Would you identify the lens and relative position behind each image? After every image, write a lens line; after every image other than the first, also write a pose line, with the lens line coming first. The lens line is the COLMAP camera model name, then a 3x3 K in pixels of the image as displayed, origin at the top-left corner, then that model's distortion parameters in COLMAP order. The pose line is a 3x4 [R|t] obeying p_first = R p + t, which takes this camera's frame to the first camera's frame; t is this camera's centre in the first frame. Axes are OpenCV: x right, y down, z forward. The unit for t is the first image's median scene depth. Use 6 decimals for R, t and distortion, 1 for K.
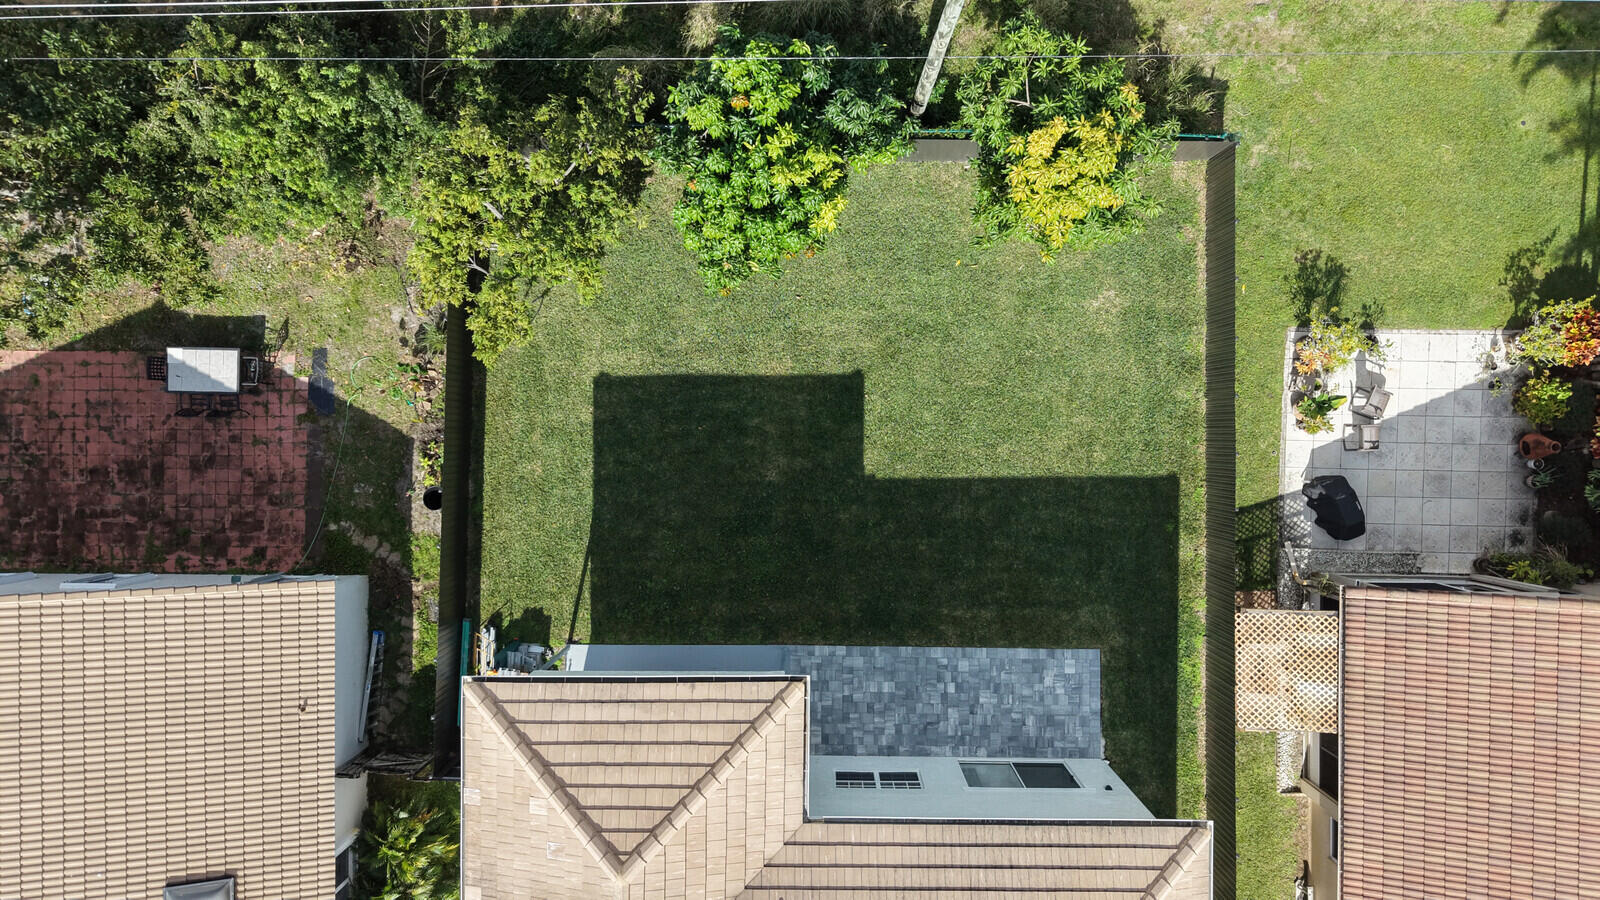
lens RADIAL K [[1117.9, 0, 802.8], [0, 1117.9, 457.5], [0, 0, 1]] dist [0.047296, -0.073820]
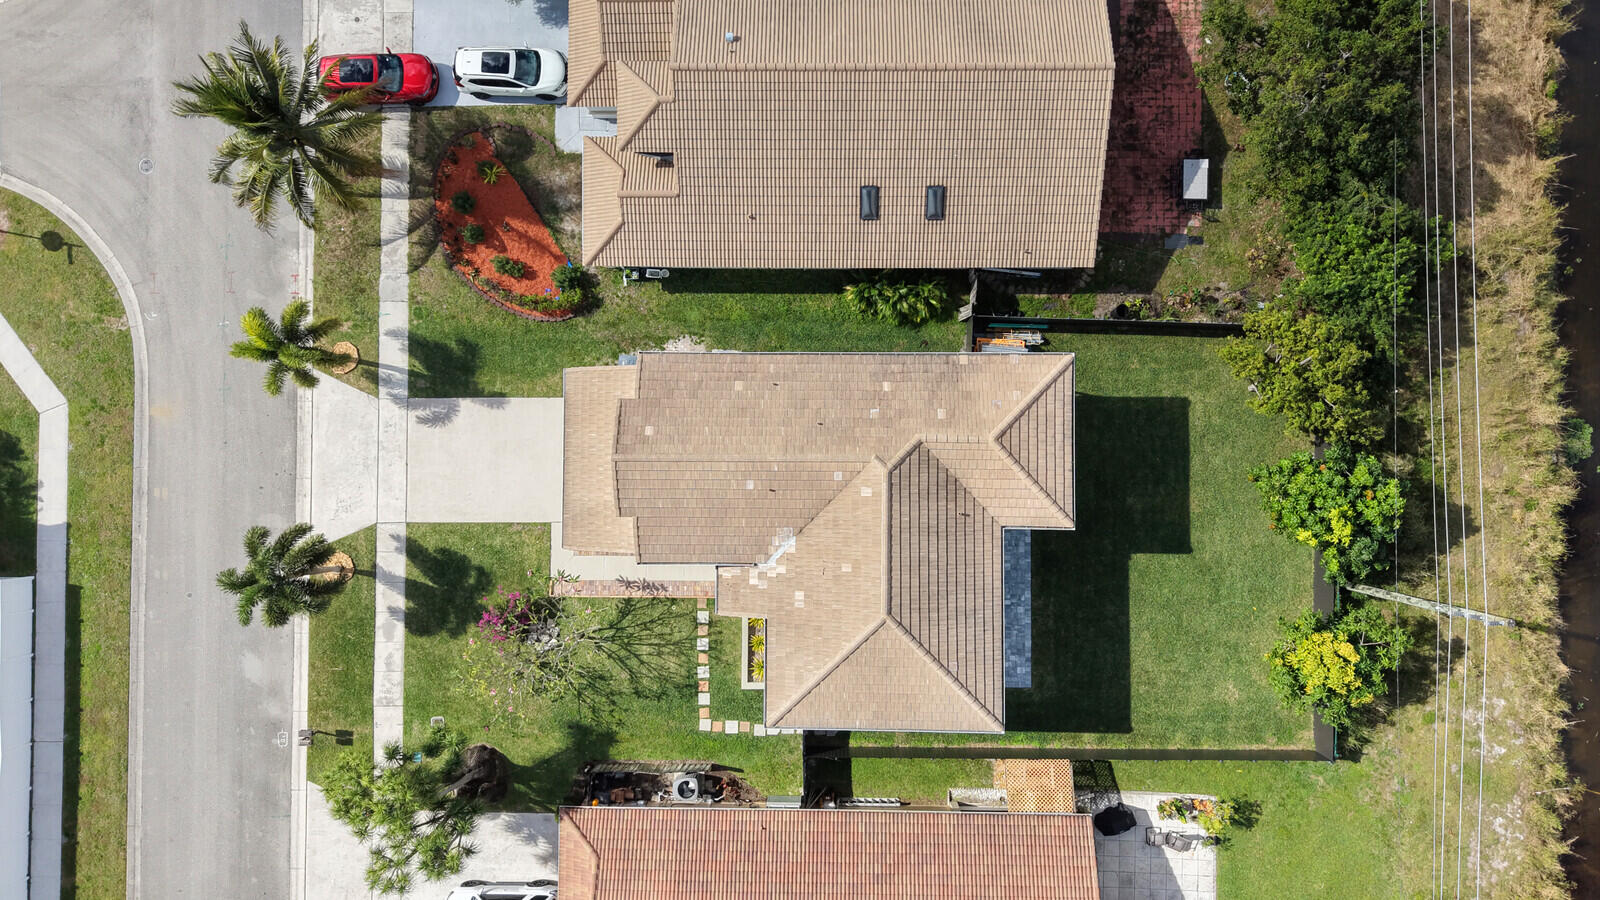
lens RADIAL K [[1117.9, 0, 802.8], [0, 1117.9, 457.5], [0, 0, 1]] dist [0.047296, -0.073820]
pose [[-0.002540, 0.999997, -0.000523, -0.093612], [-0.999917, -0.002533, 0.012641, 0.509360], [0.012640, 0.000555, 0.999920, -0.761336]]
